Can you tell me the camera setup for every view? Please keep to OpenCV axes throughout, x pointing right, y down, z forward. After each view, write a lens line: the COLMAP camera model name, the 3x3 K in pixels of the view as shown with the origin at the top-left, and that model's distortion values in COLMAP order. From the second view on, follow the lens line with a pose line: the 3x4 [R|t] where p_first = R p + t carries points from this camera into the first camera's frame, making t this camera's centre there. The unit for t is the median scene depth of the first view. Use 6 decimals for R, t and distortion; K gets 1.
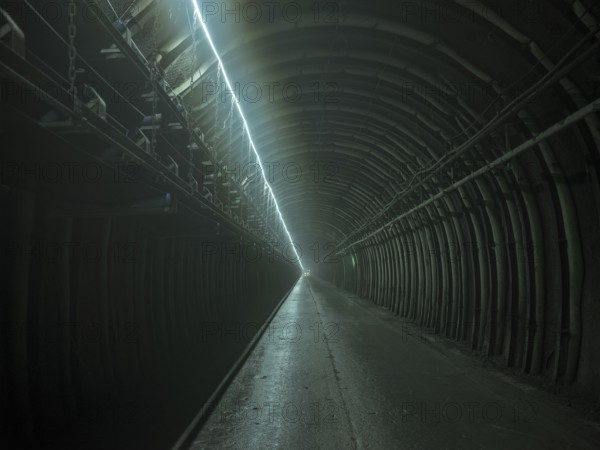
lens RADIAL K [[633.3, 0, 300.0], [0, 633.3, 225.0], [0, 0, 1]] dist [0.008913, -0.006310]
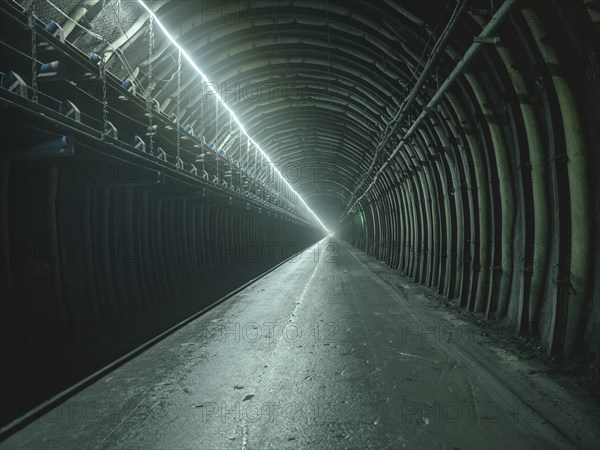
lens RADIAL K [[630.5, 0, 300.0], [0, 630.5, 225.0], [0, 0, 1]] dist [0.006783, 0.002154]
pose [[0.998579, -0.024144, -0.047502, 0.099785], [0.026830, 0.998029, 0.056736, 0.020962], [0.046038, -0.057930, 0.997259, -0.019339]]
